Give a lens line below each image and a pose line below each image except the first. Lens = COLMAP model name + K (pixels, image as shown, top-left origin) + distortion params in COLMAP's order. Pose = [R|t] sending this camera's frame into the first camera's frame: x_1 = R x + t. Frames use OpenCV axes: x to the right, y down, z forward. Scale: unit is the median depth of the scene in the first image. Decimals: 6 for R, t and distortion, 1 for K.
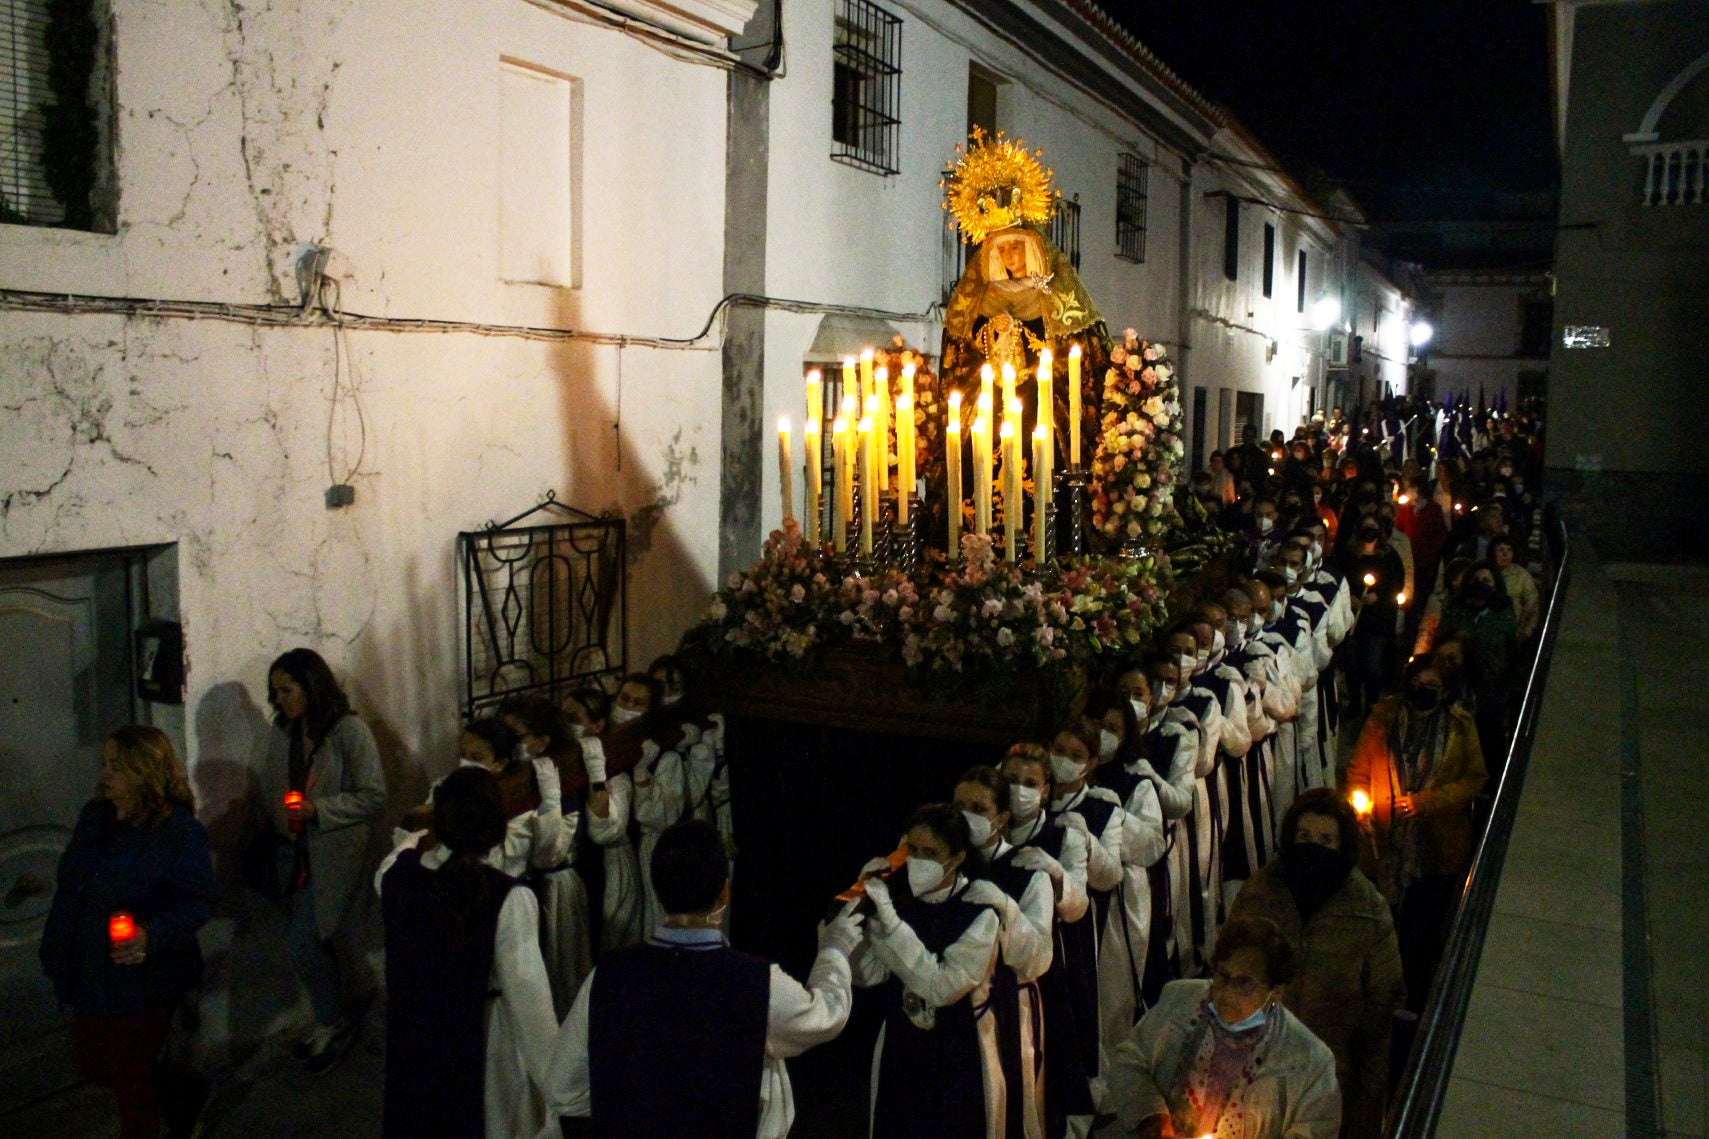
lens RADIAL K [[1554.8, 0, 854.5], [0, 1554.8, 569.5], [0, 0, 1]] dist [-0.170199, 0.155323]
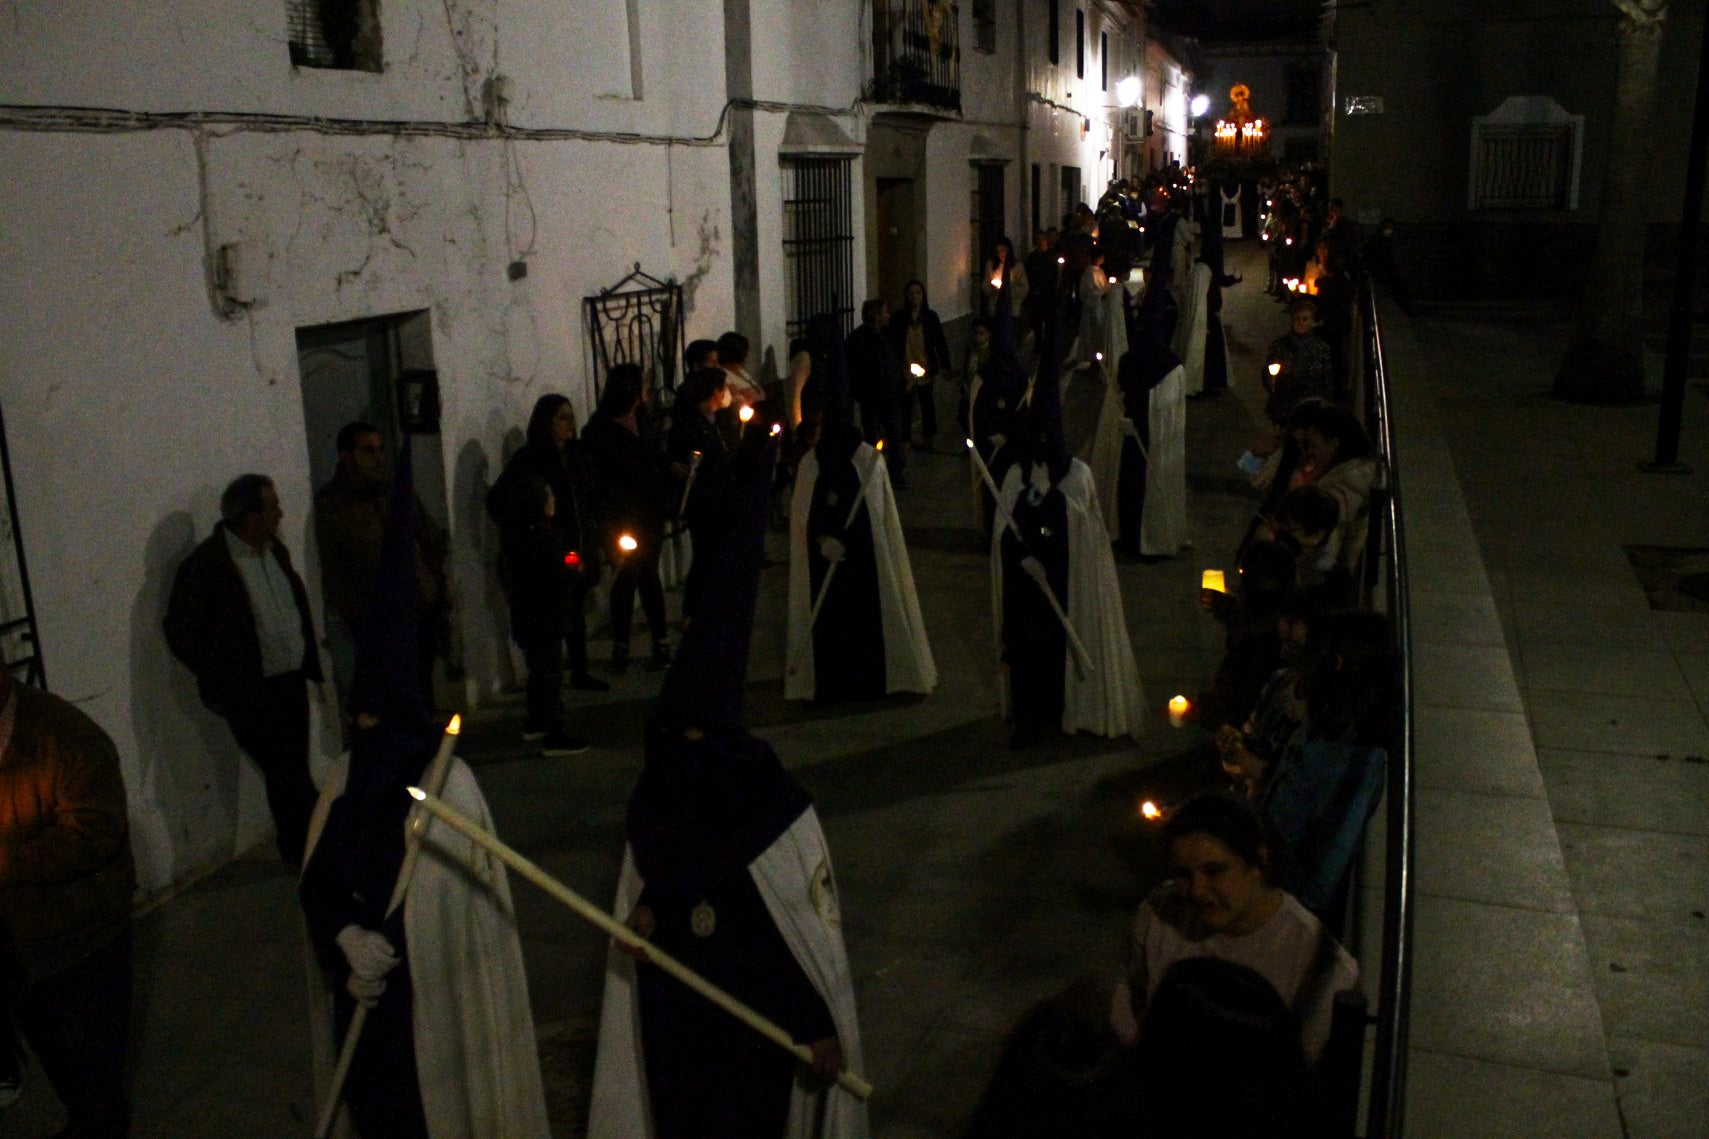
lens RADIAL K [[1554.8, 0, 854.5], [0, 1554.8, 569.5], [0, 0, 1]] dist [-0.170199, 0.155323]
pose [[0.987363, -0.078747, 0.137523, -0.216762], [0.059900, 0.988872, 0.136174, 0.036074], [-0.146716, -0.126215, 0.981093, -0.293673]]
